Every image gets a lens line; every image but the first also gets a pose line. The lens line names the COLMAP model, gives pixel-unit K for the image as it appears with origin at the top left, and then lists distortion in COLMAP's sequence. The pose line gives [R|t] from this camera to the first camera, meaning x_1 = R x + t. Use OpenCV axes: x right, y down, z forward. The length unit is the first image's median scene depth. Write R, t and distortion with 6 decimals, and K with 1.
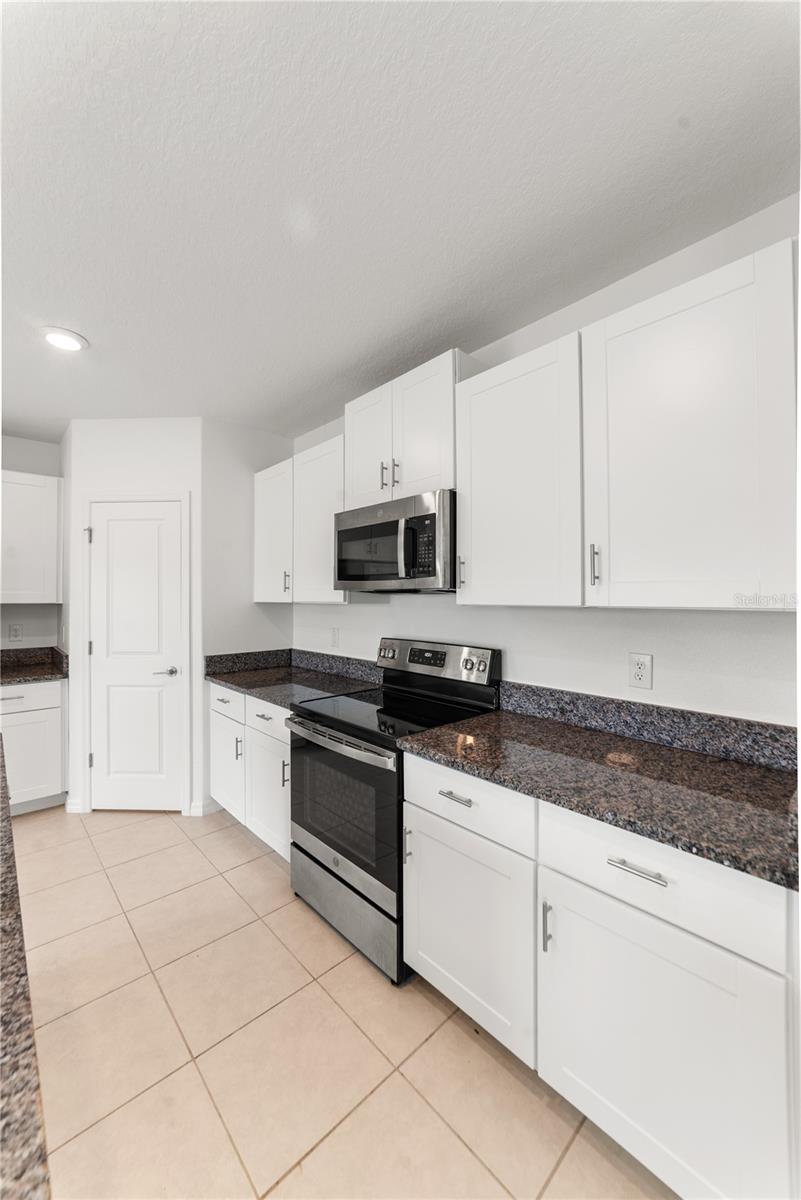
lens RADIAL K [[461.1, 0, 383.9], [0, 461.1, 591.6], [0, 0, 1]] dist [-0.028182, 0.010214]
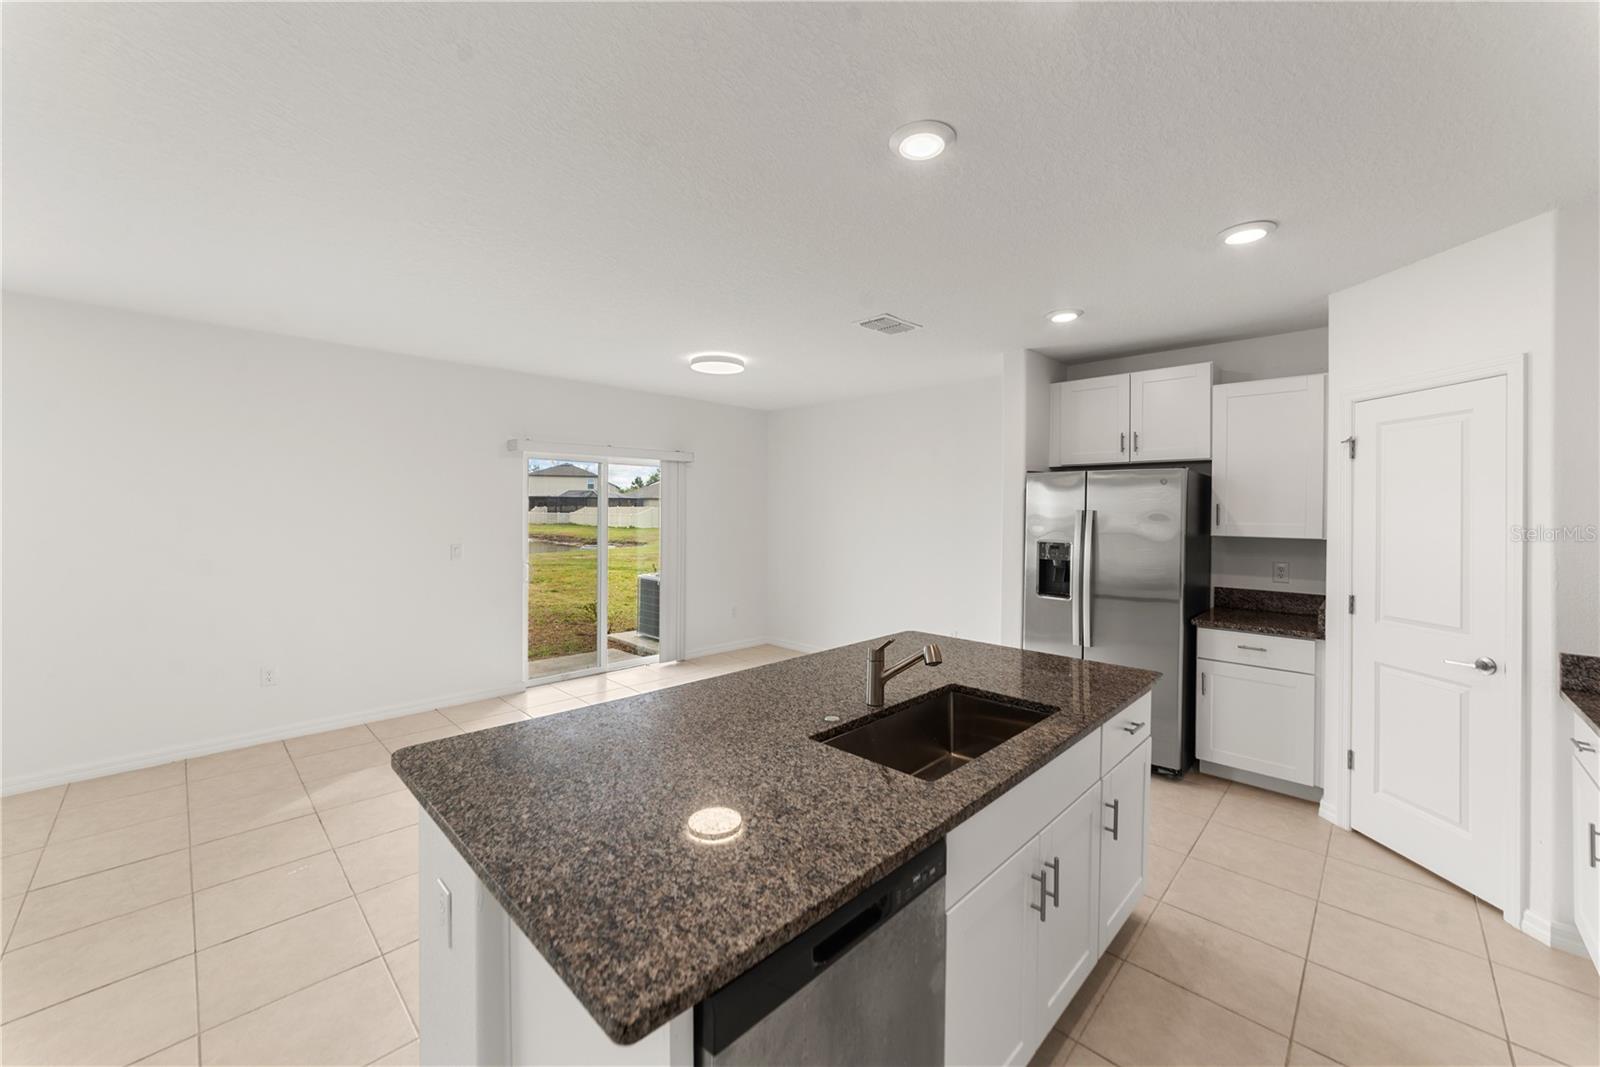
lens RADIAL K [[613.1, 0, 798.9], [0, 613.1, 510.9], [0, 0, 1]] dist [-0.000546, -0.000166]
pose [[0.067973, 0.004847, -0.997675, 0.281518], [0.001800, 0.999986, 0.004981, -0.033225], [0.997686, -0.002135, 0.067963, 0.064111]]
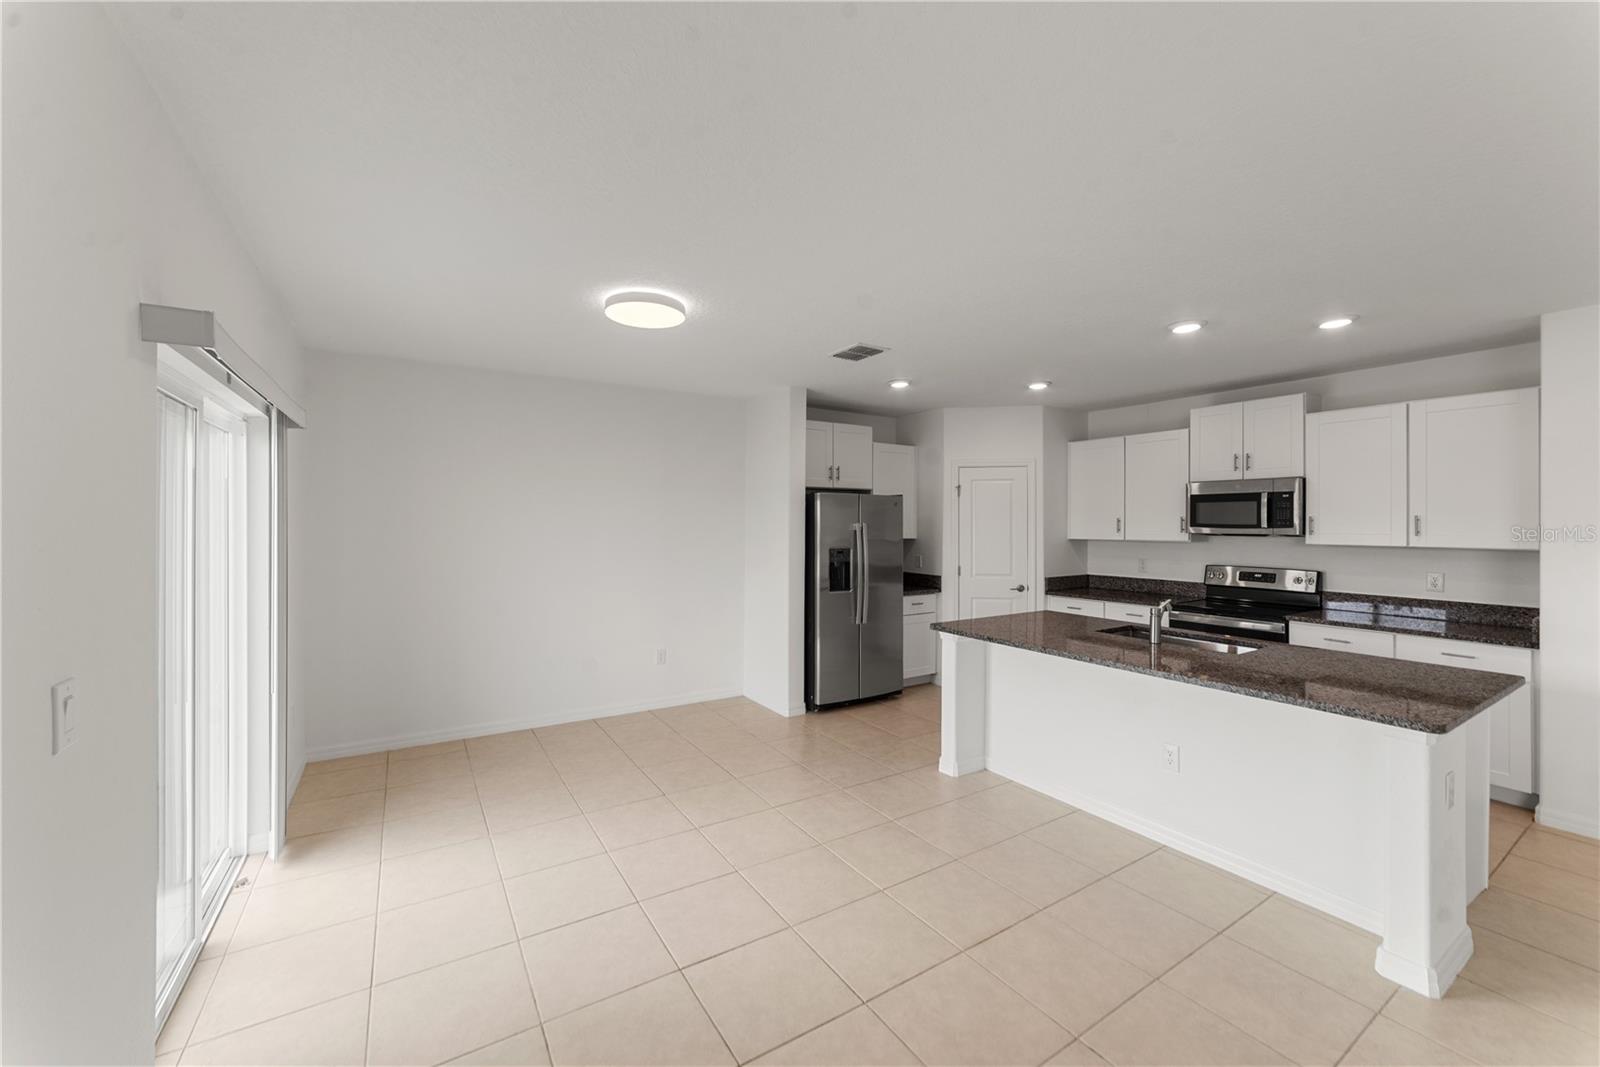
lens RADIAL K [[614.8, 0, 796.8], [0, 614.8, 520.6], [0, 0, 1]] dist [-0.028182, 0.010214]
pose [[0.986498, 0.003431, -0.163739, -0.878797], [-0.002433, 0.999977, 0.006295, -0.044786], [0.163756, -0.005812, 0.986484, -1.006692]]
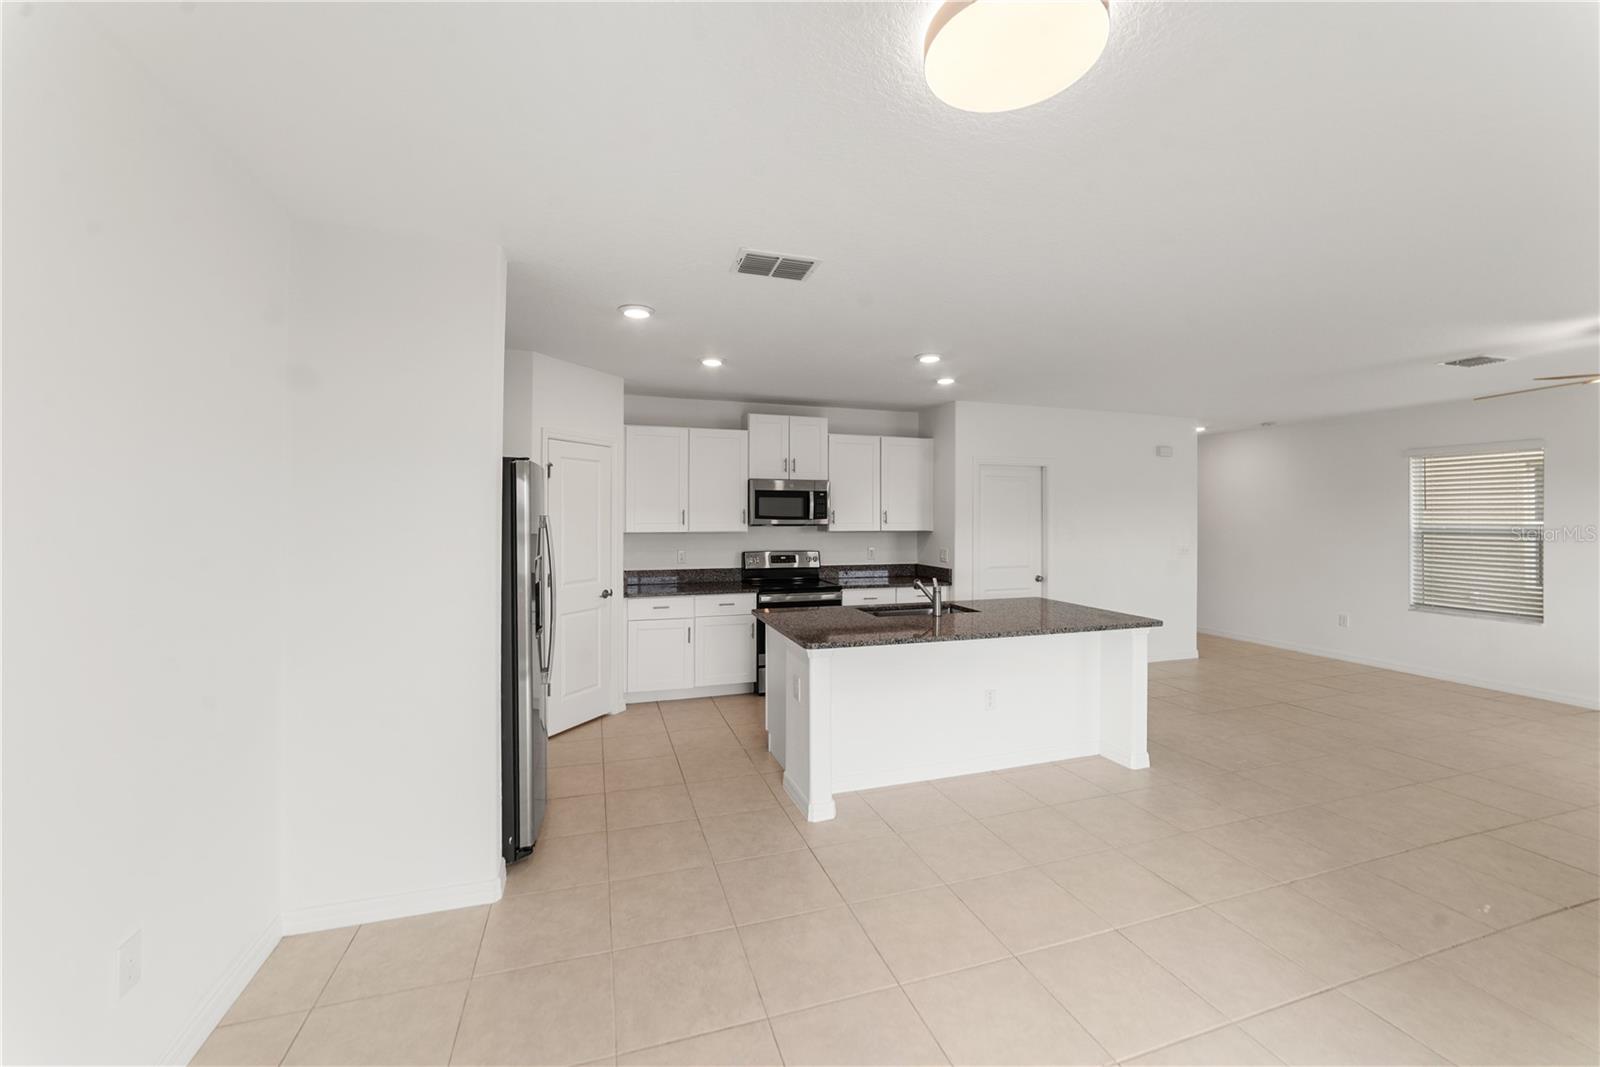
lens RADIAL K [[614.8, 0, 796.8], [0, 614.8, 520.6], [0, 0, 1]] dist [-0.028182, 0.010214]
pose [[0.412703, -0.003945, 0.910857, -1.760540], [-0.011916, 0.999882, 0.009730, -0.033691], [-0.910788, -0.014870, 0.412607, -0.077578]]
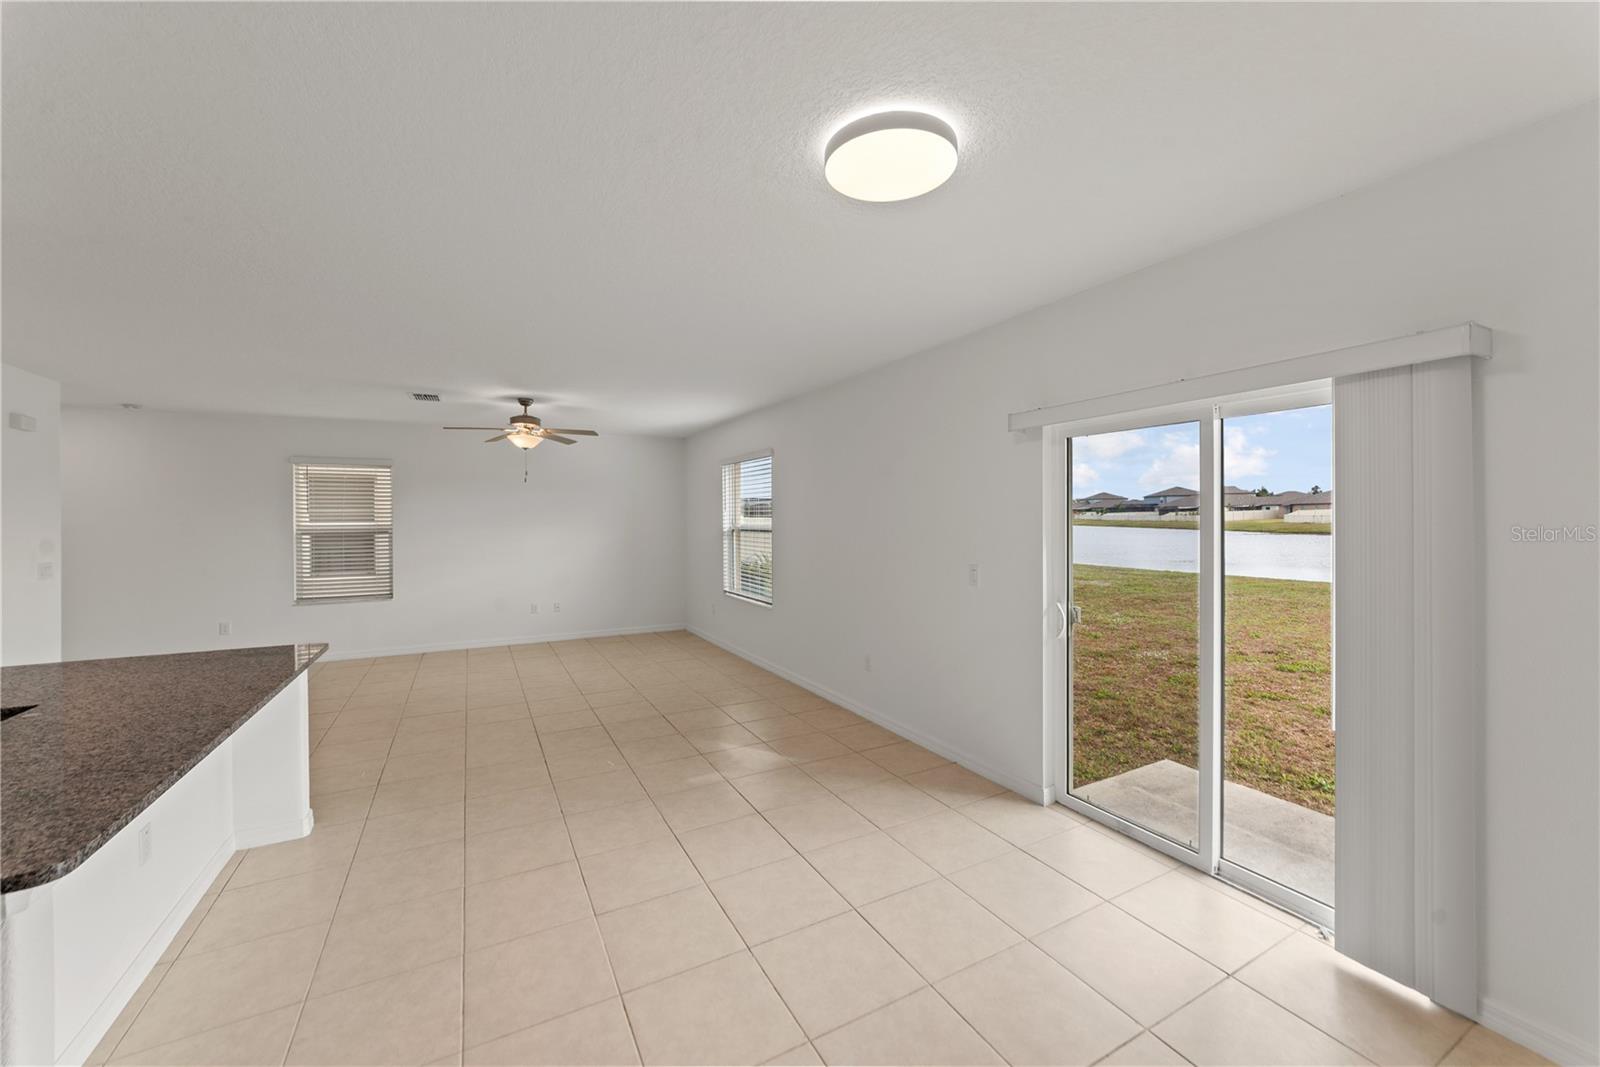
lens RADIAL K [[614.8, 0, 796.8], [0, 614.8, 520.6], [0, 0, 1]] dist [-0.028182, 0.010214]
pose [[-0.972578, 0.005828, 0.232504, -1.344623], [0.004711, 0.999975, -0.005359, -0.025781], [-0.232530, -0.004116, -0.972581, 0.590393]]
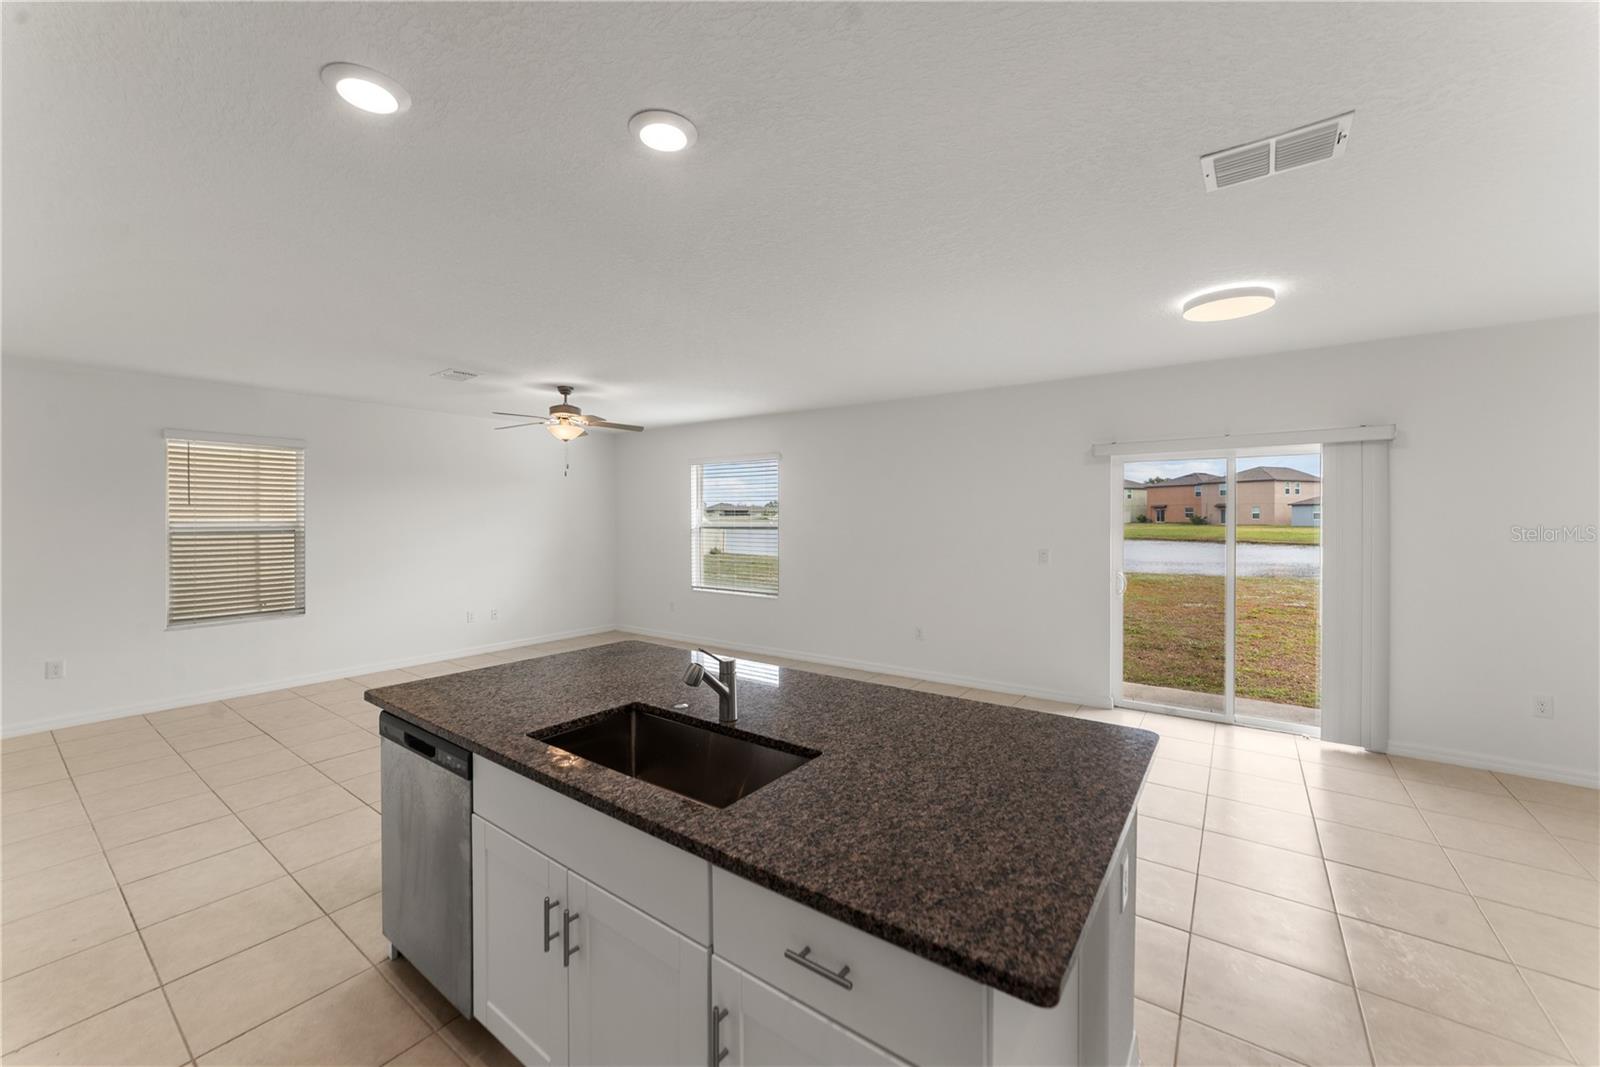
lens RADIAL K [[614.8, 0, 796.8], [0, 614.8, 520.6], [0, 0, 1]] dist [-0.028182, 0.010214]
pose [[-0.976831, 0.004161, -0.213970, -0.328467], [0.004866, 0.999984, -0.002768, -0.020502], [0.213955, -0.003745, -0.976836, 0.838870]]
